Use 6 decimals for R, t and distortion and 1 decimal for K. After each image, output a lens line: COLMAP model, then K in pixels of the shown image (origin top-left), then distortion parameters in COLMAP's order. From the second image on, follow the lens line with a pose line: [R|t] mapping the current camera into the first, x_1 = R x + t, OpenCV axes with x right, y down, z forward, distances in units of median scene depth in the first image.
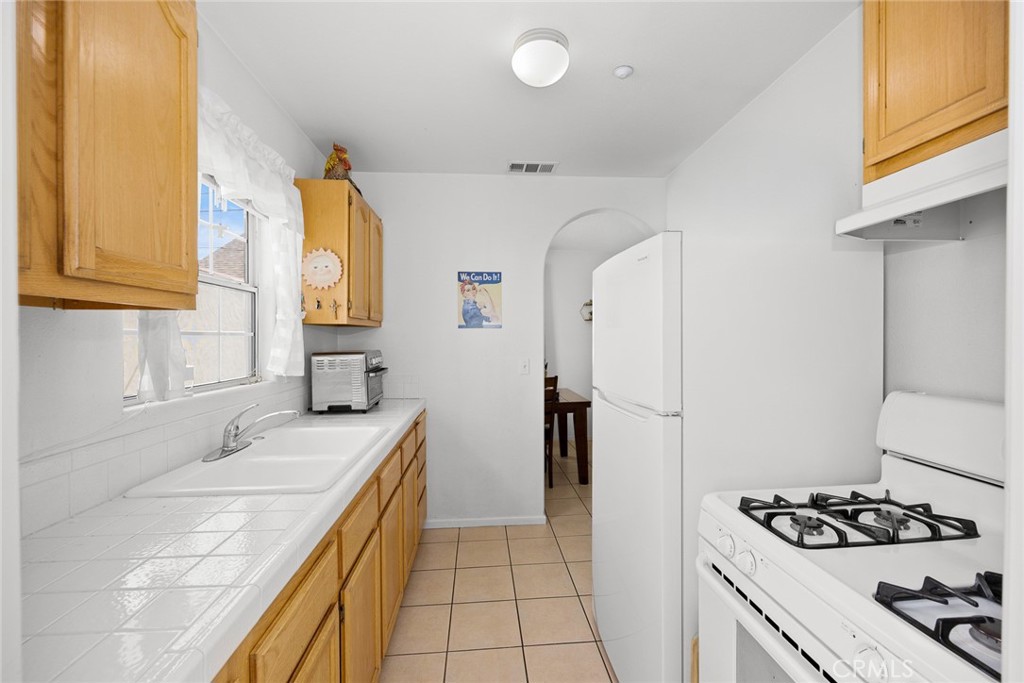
lens RADIAL K [[412.8, 0, 512.7], [0, 412.8, 343.0], [0, 0, 1]] dist [0.000909, 0.000378]
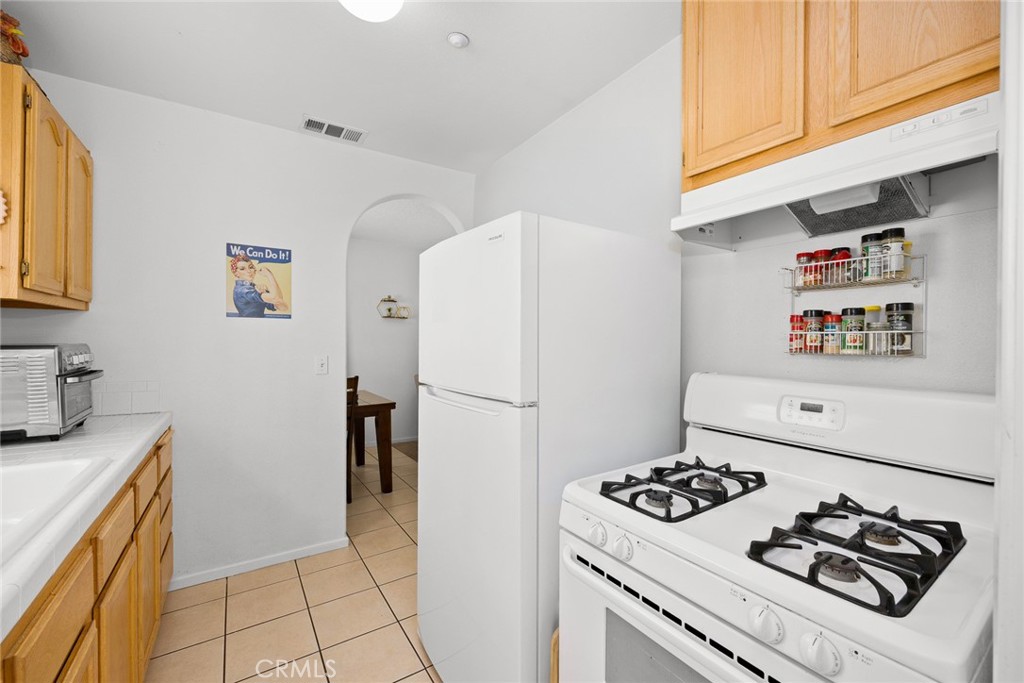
lens RADIAL K [[412.8, 0, 512.7], [0, 412.8, 343.0], [0, 0, 1]] dist [0.000909, 0.000378]
pose [[0.874982, 0.006727, 0.484110, -0.047675], [-0.005366, 0.999977, -0.004196, 0.016769], [-0.484126, 0.001073, 0.874997, 0.090104]]
